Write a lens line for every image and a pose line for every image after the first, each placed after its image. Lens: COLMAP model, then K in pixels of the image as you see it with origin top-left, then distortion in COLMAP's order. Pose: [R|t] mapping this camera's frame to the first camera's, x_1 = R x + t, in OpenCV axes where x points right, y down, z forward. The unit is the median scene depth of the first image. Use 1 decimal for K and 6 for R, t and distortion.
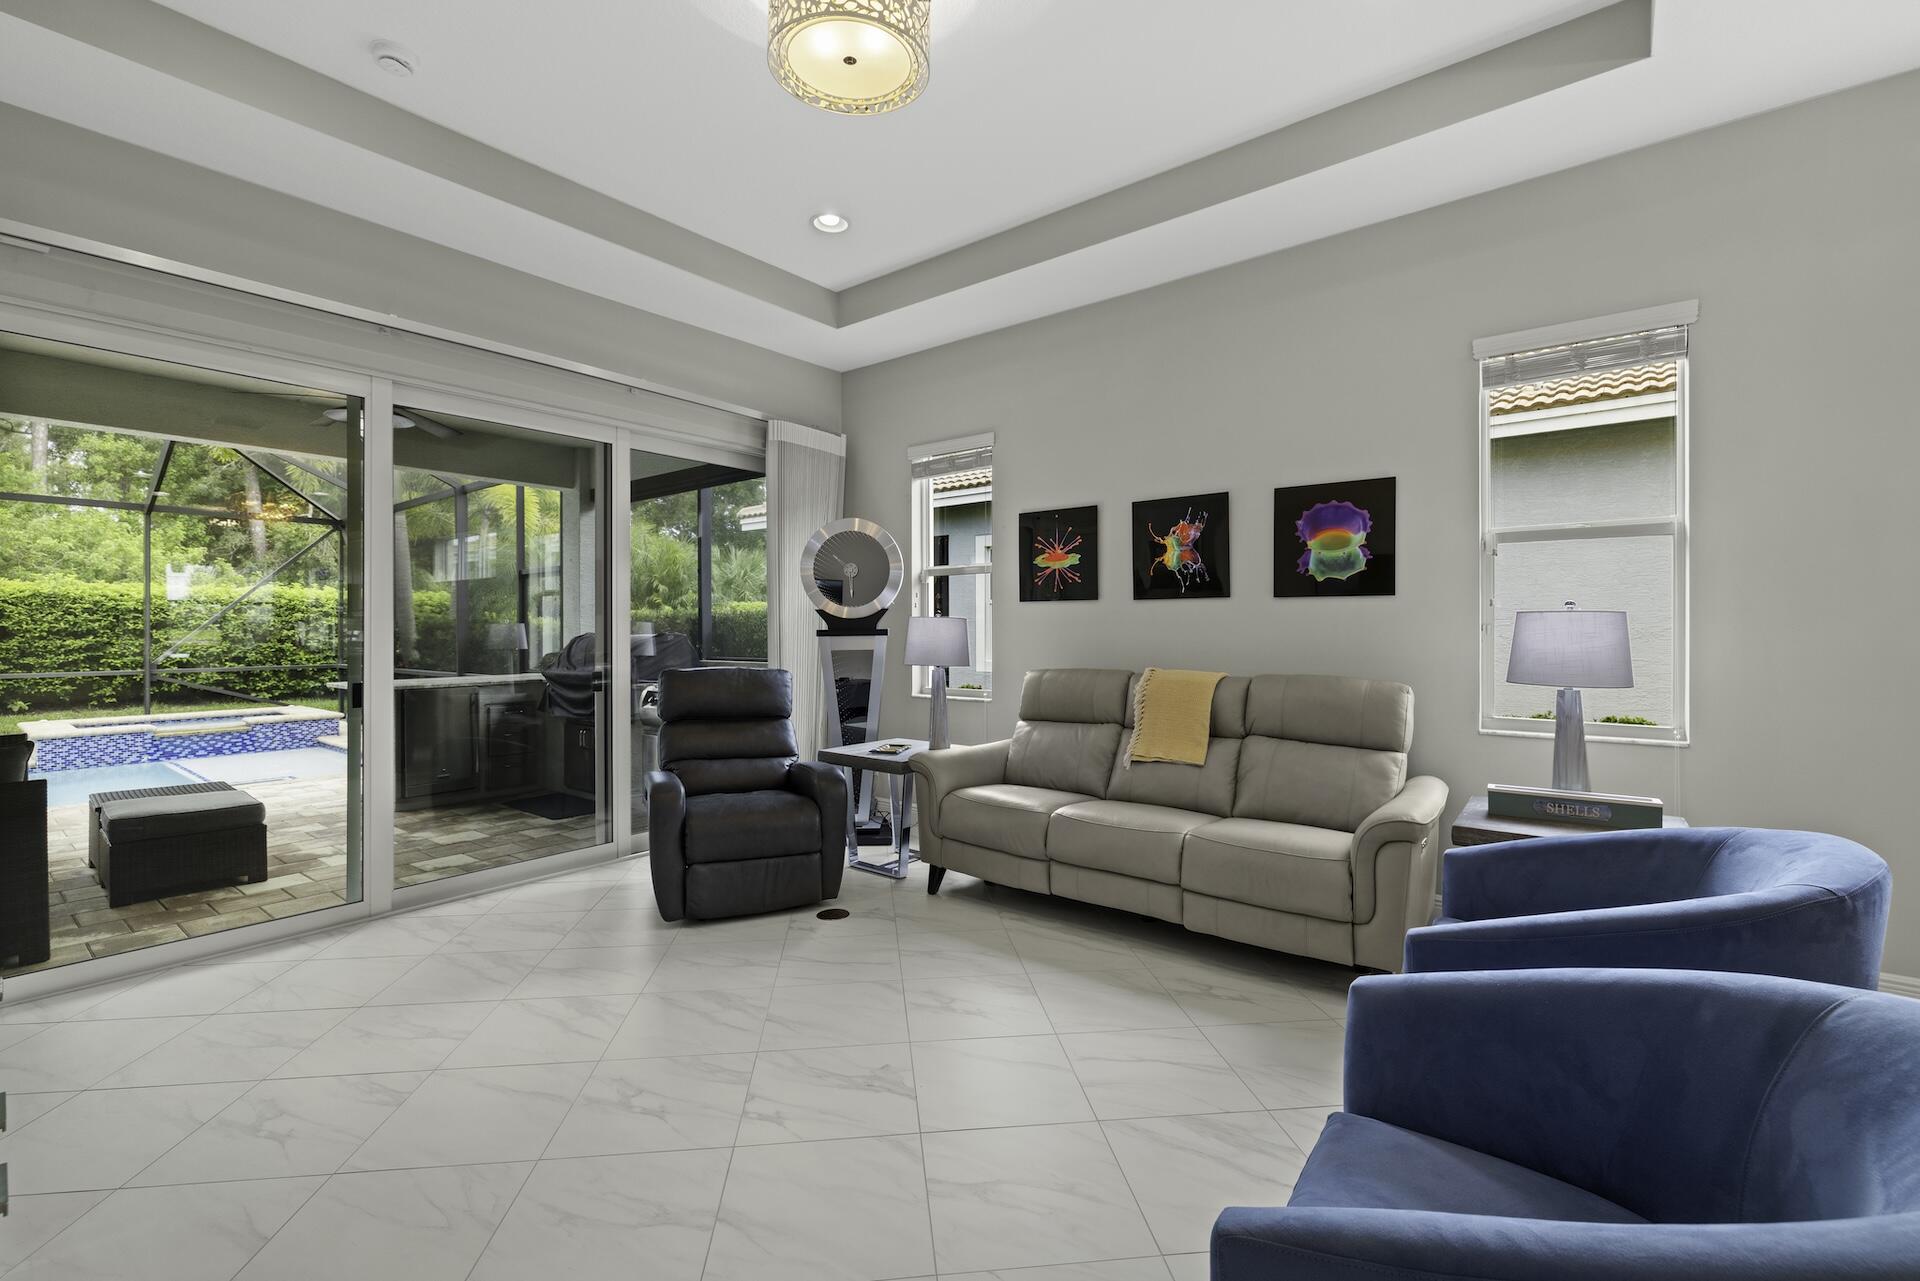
lens RADIAL K [[835.7, 0, 945.0], [0, 835.7, 633.1], [0, 0, 1]] dist [0.002503, 0.000272]
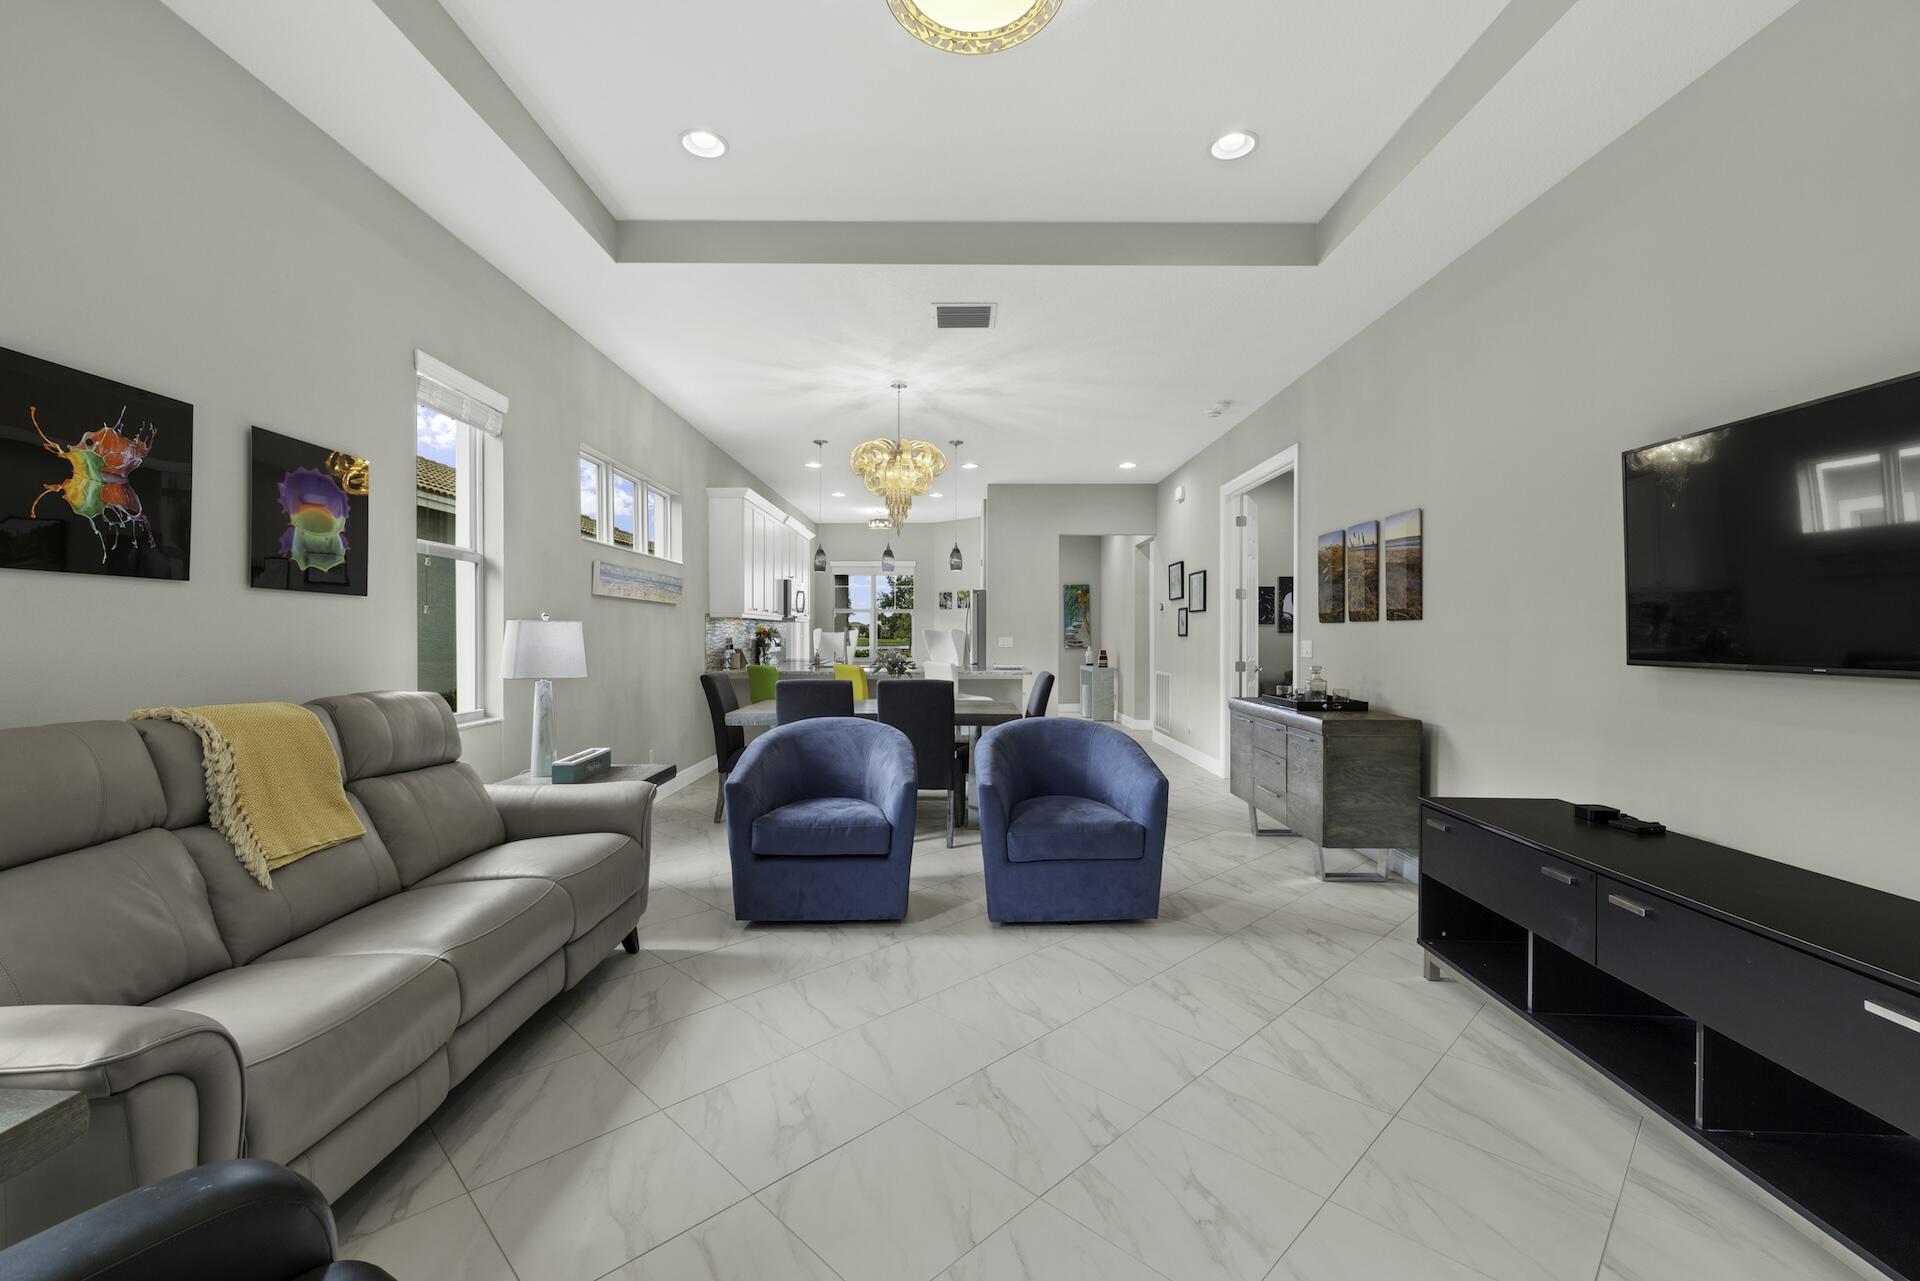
lens RADIAL K [[835.7, 0, 948.0], [0, 835.7, 641.9], [0, 0, 1]] dist [0.002503, 0.000272]
pose [[-0.634919, -0.005365, 0.772560, -0.505300], [0.002896, 0.999952, 0.009325, -0.003277], [-0.772574, 0.008158, -0.634873, 1.035189]]
